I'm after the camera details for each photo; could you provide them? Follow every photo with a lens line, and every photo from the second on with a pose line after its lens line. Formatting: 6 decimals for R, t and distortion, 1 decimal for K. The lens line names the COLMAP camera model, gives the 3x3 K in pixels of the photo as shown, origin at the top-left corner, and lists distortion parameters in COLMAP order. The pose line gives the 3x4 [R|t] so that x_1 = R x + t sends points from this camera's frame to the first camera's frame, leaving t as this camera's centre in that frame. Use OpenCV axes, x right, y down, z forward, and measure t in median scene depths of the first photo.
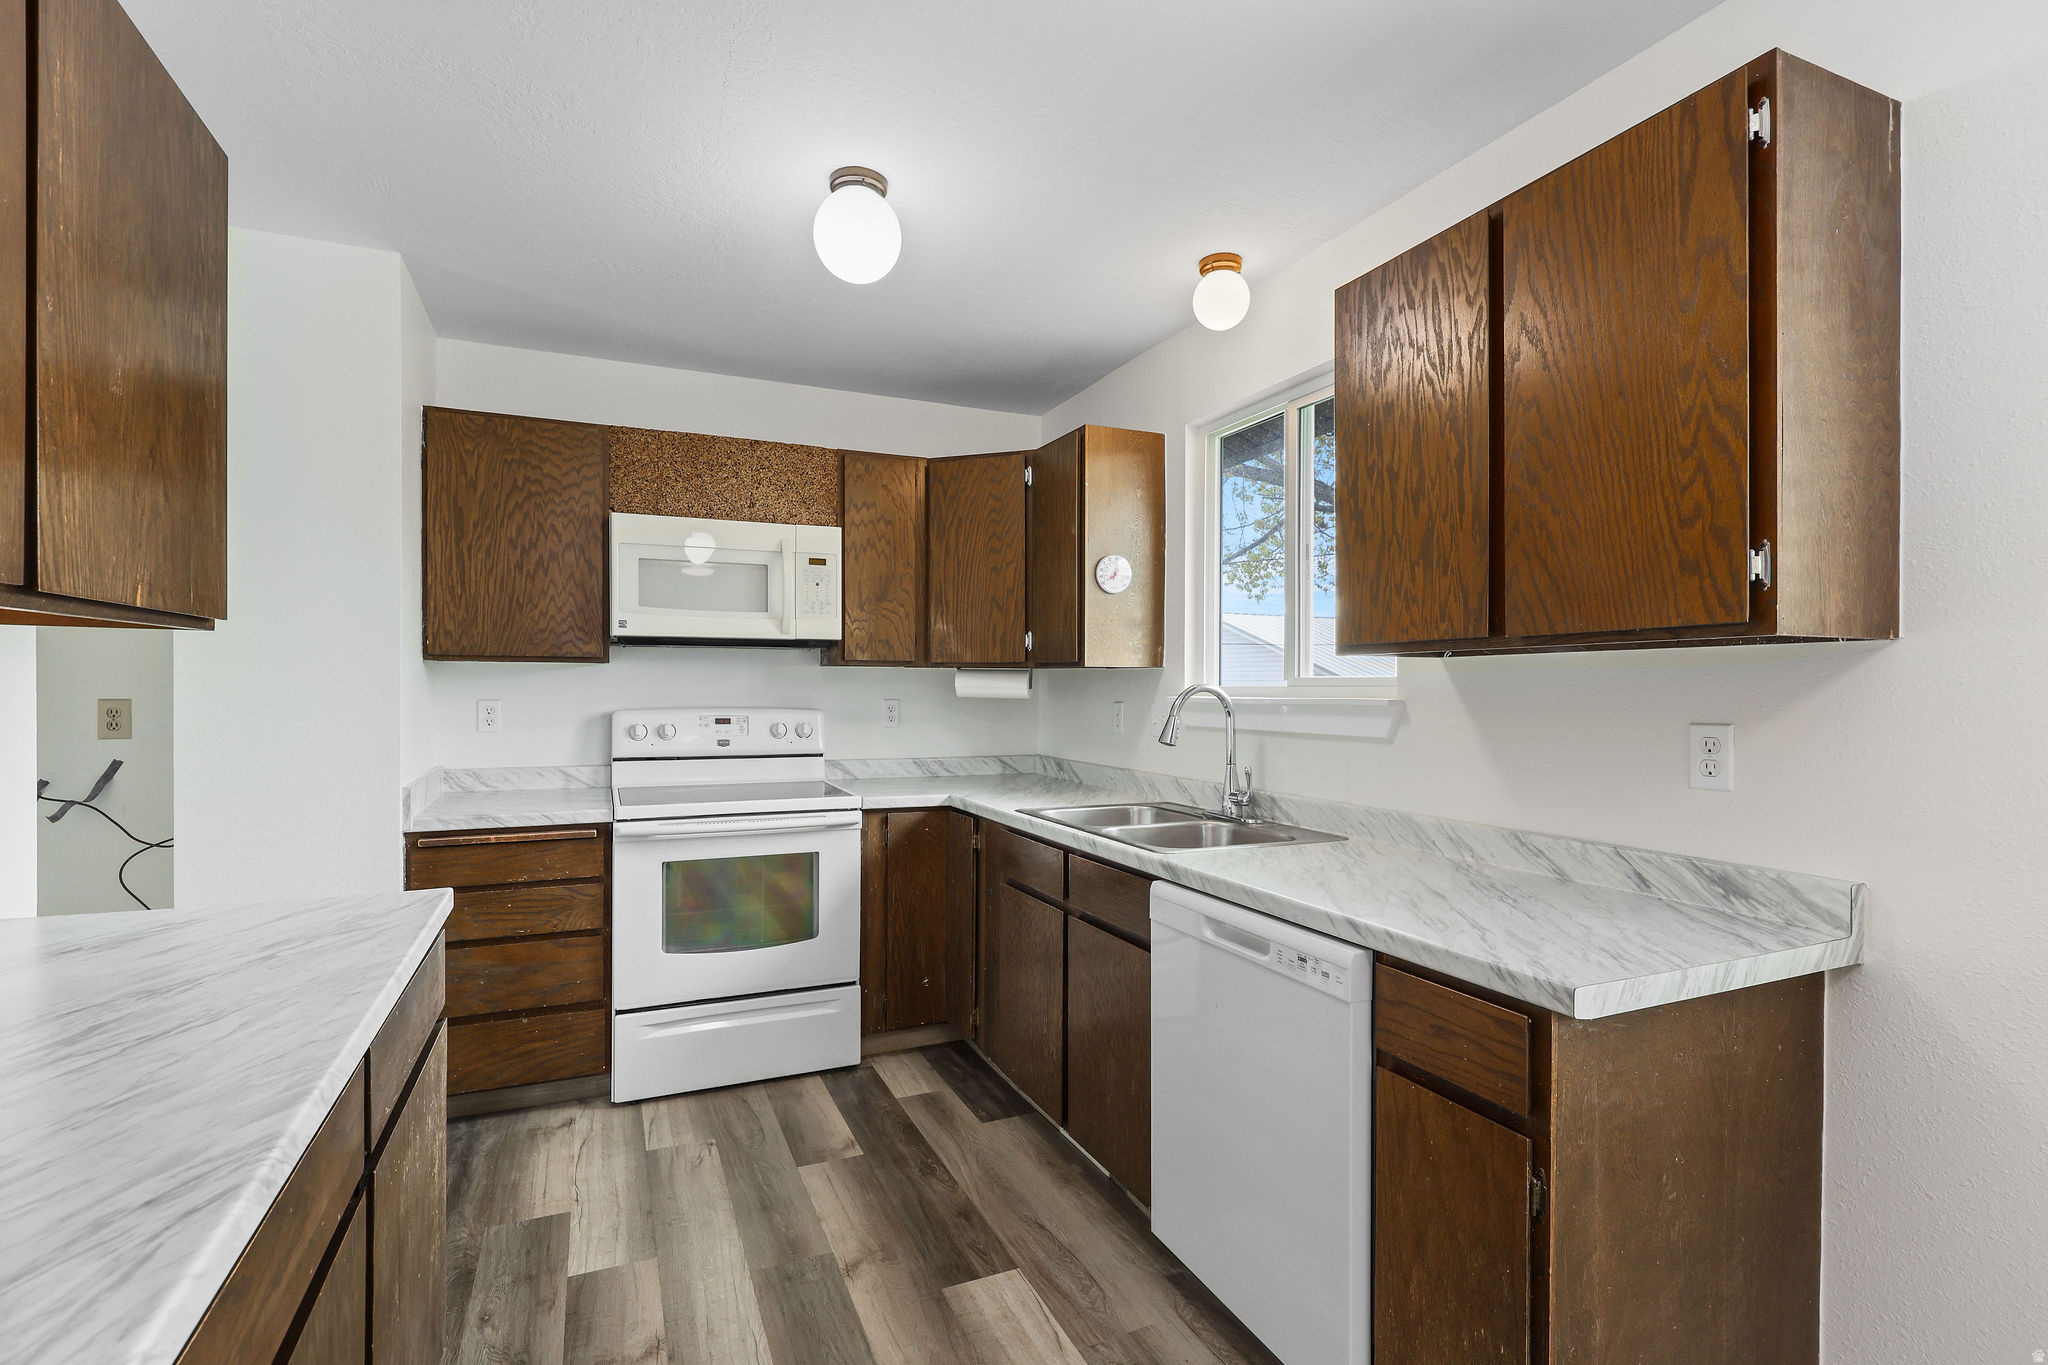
lens RADIAL K [[975.6, 0, 1019.7], [0, 975.6, 693.8], [0, 0, 1]] dist [0.003539, -0.002541]
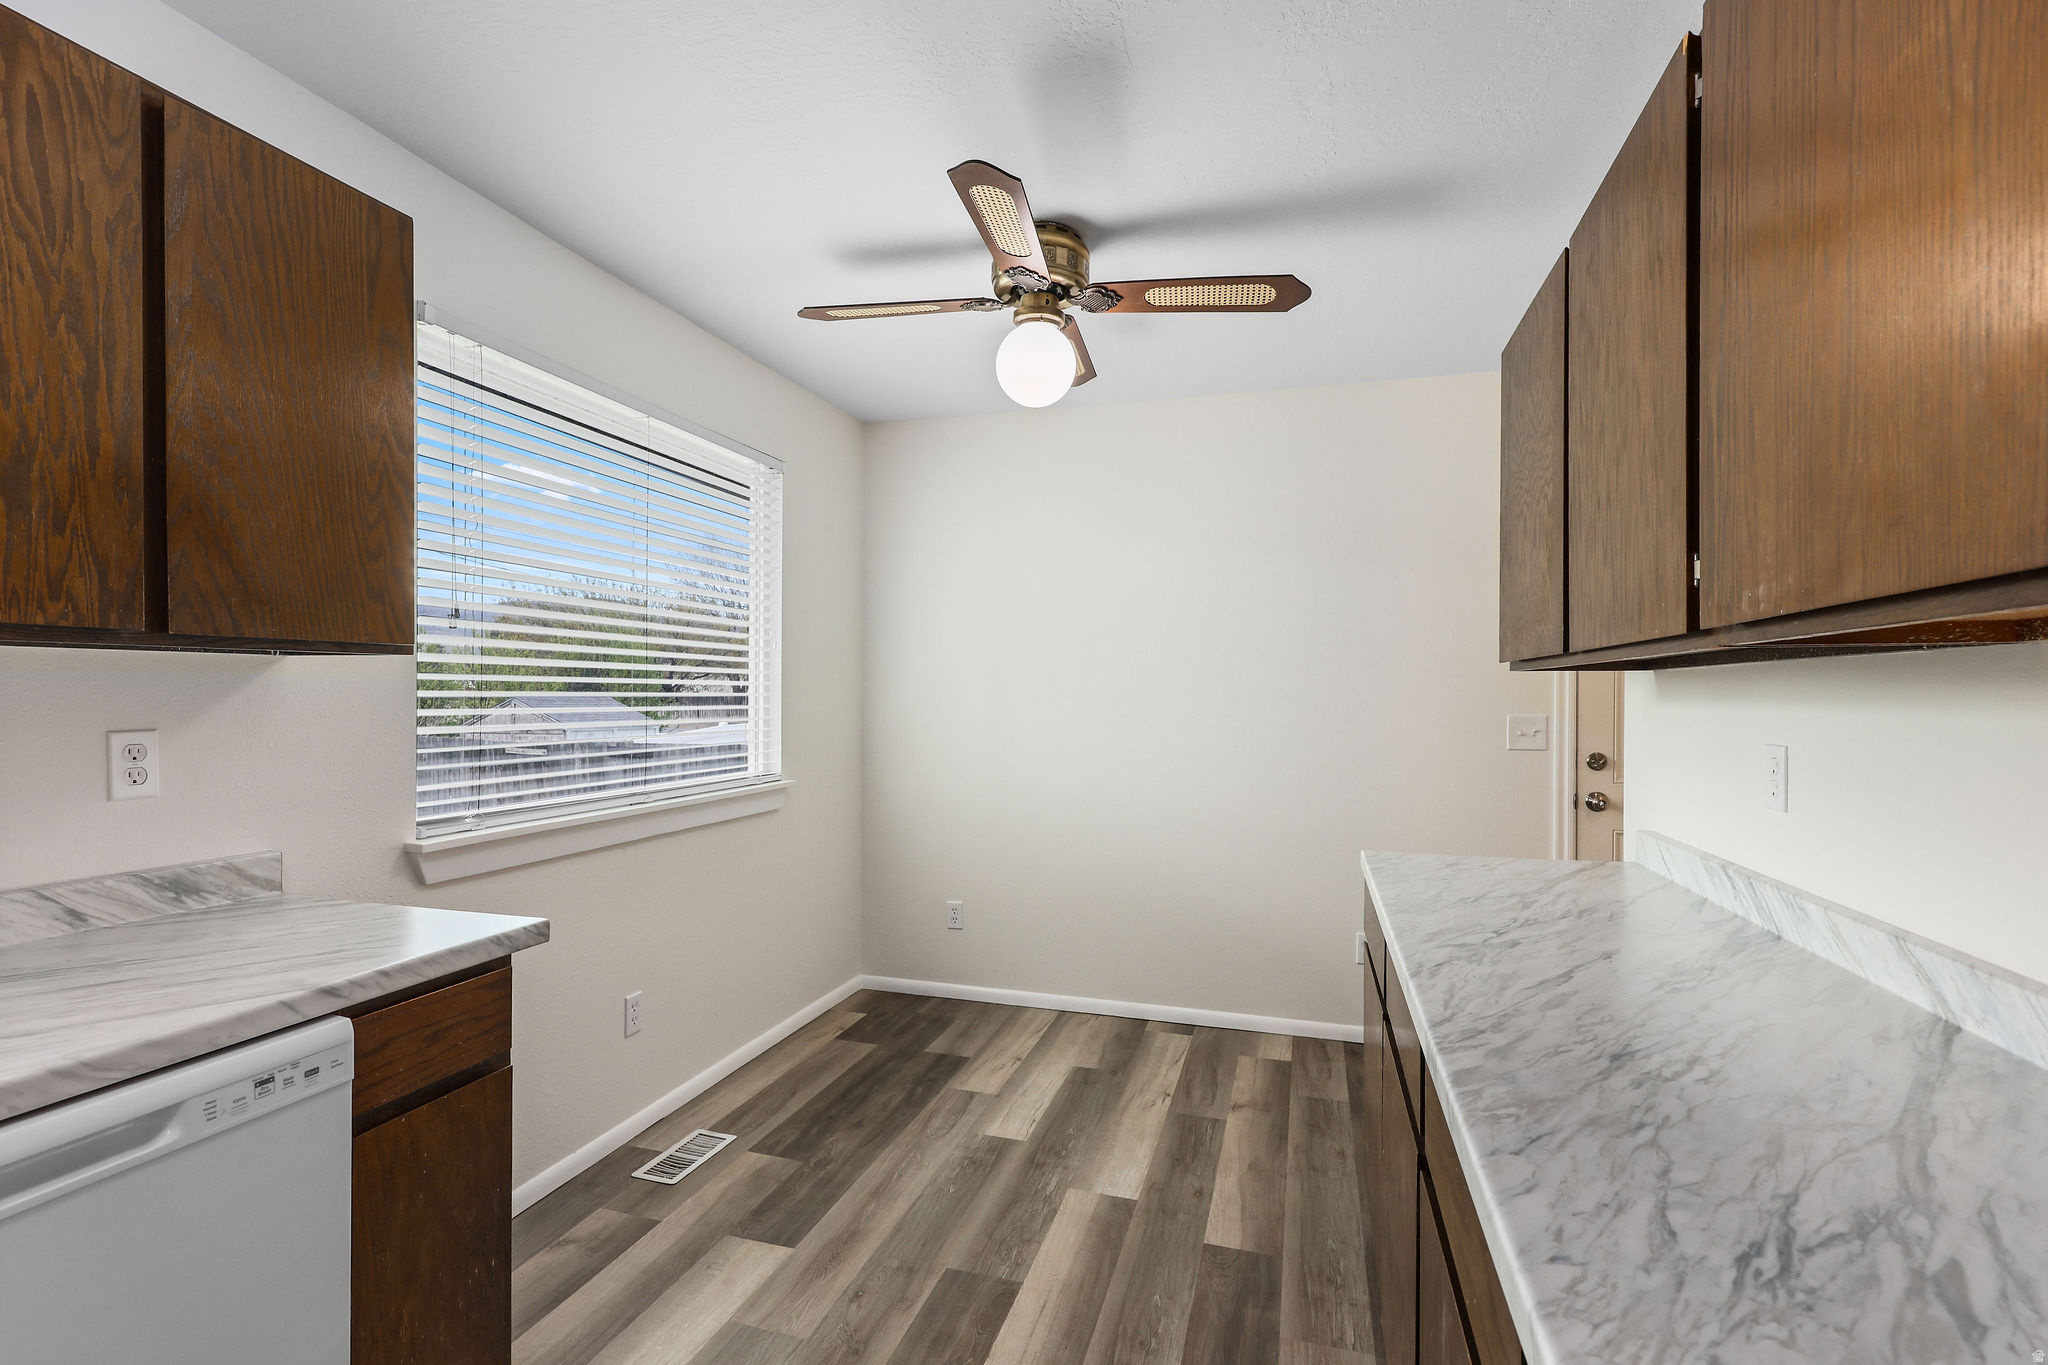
lens RADIAL K [[975.6, 0, 1022.4], [0, 975.6, 686.5], [0, 0, 1]] dist [0.003539, -0.002541]
pose [[-0.771765, -0.007018, 0.635869, -0.361726], [-0.006249, 0.999975, 0.003452, -0.013128], [-0.635877, -0.001309, -0.771790, 0.741574]]
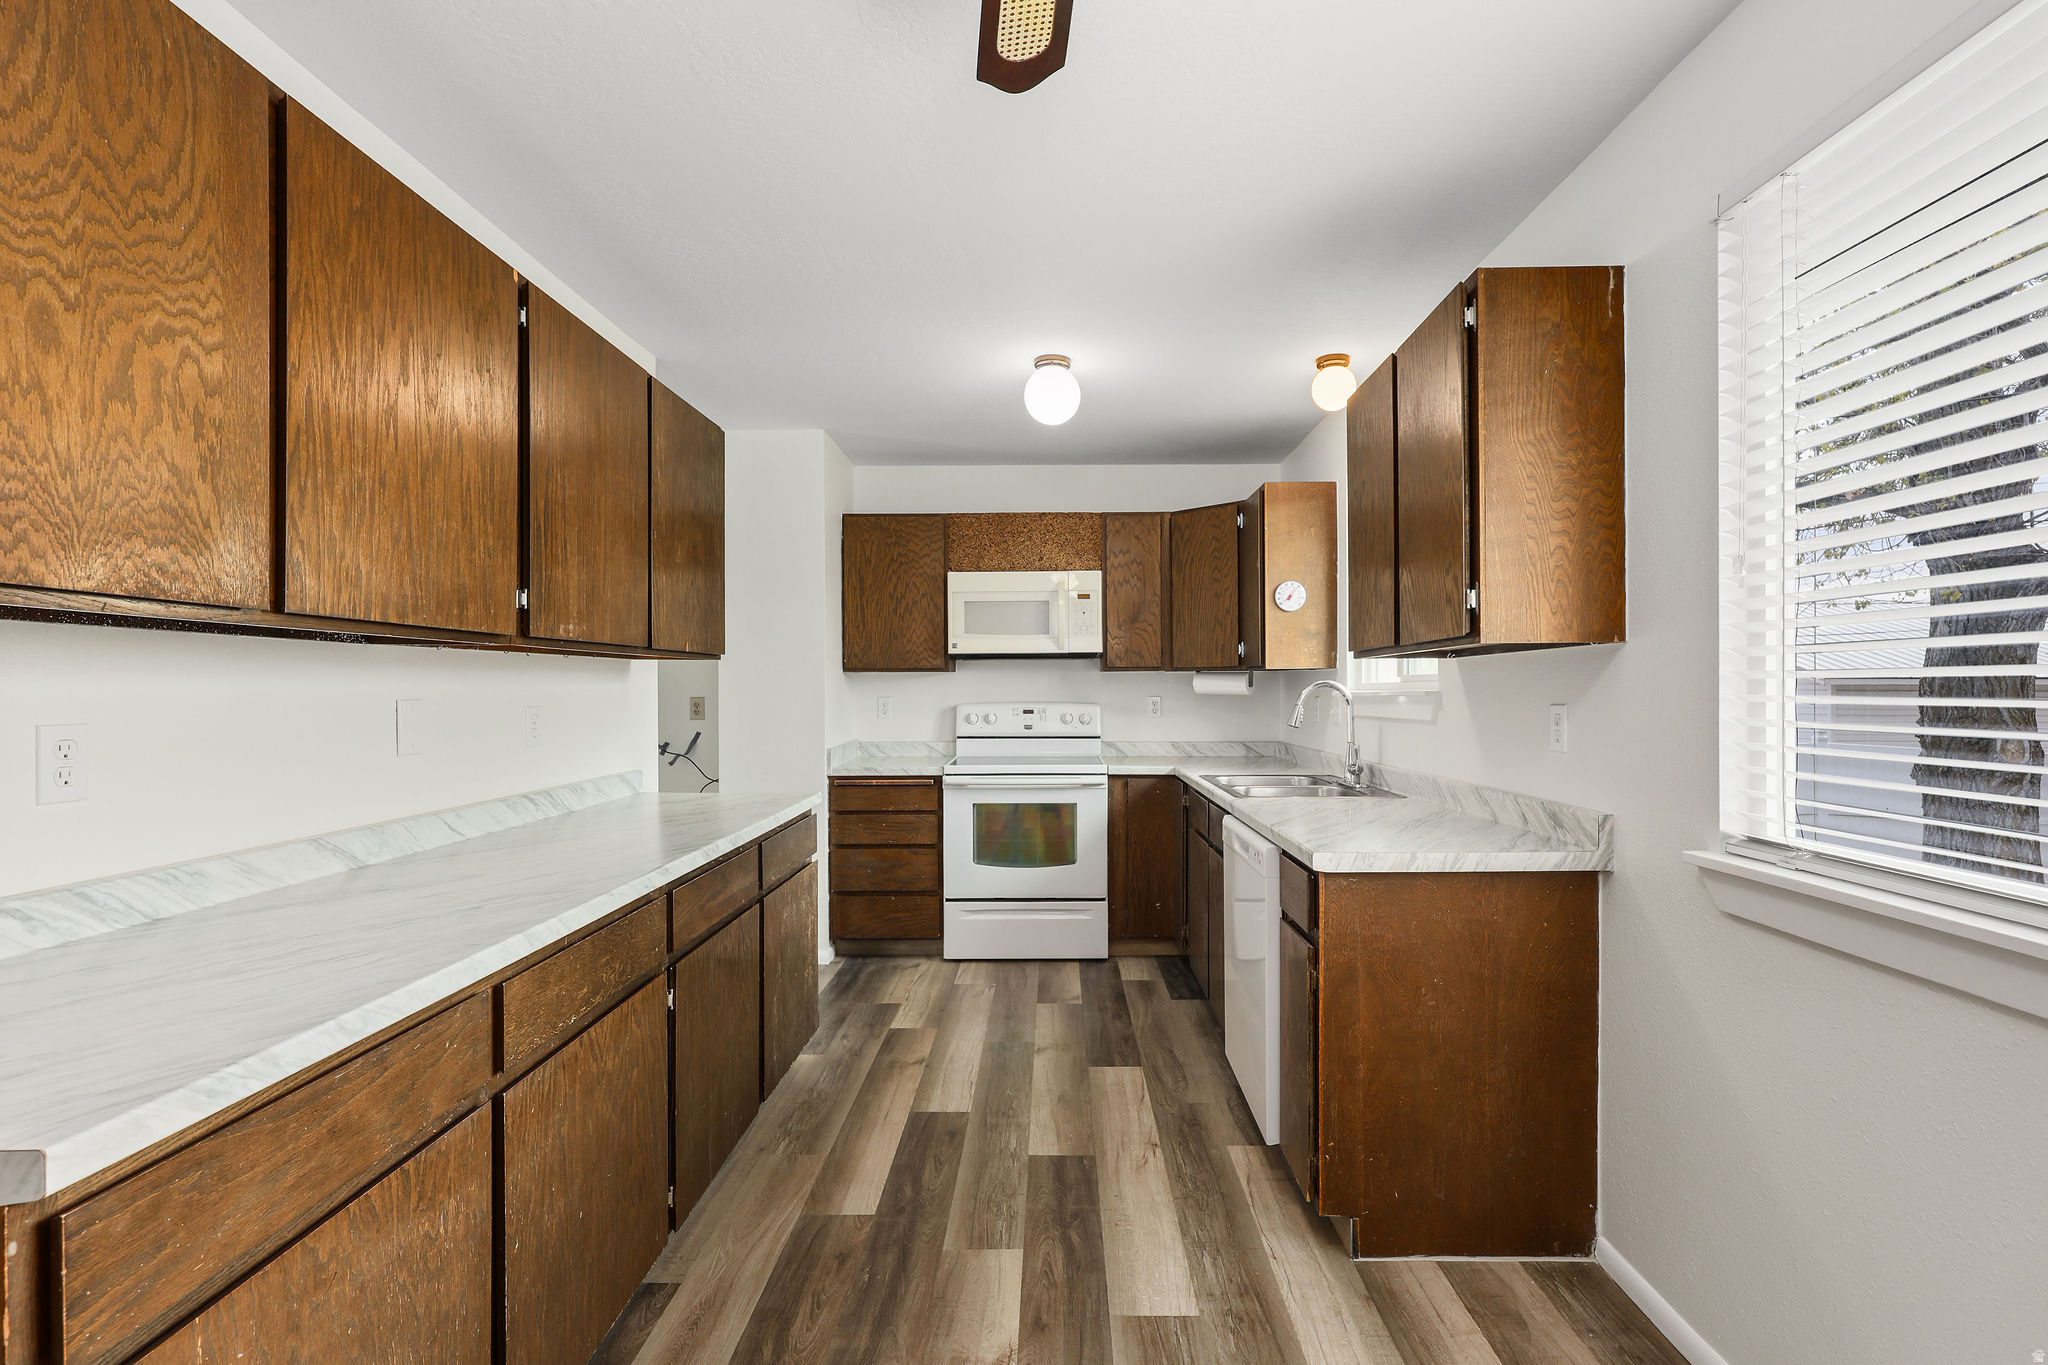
lens RADIAL K [[975.6, 0, 1031.1], [0, 975.6, 690.8], [0, 0, 1]] dist [0.003539, -0.002541]
pose [[0.904750, -0.007256, -0.425881, 0.387613], [0.003887, 0.999954, -0.008778, 0.013049], [0.425925, 0.006287, 0.904736, -0.353268]]
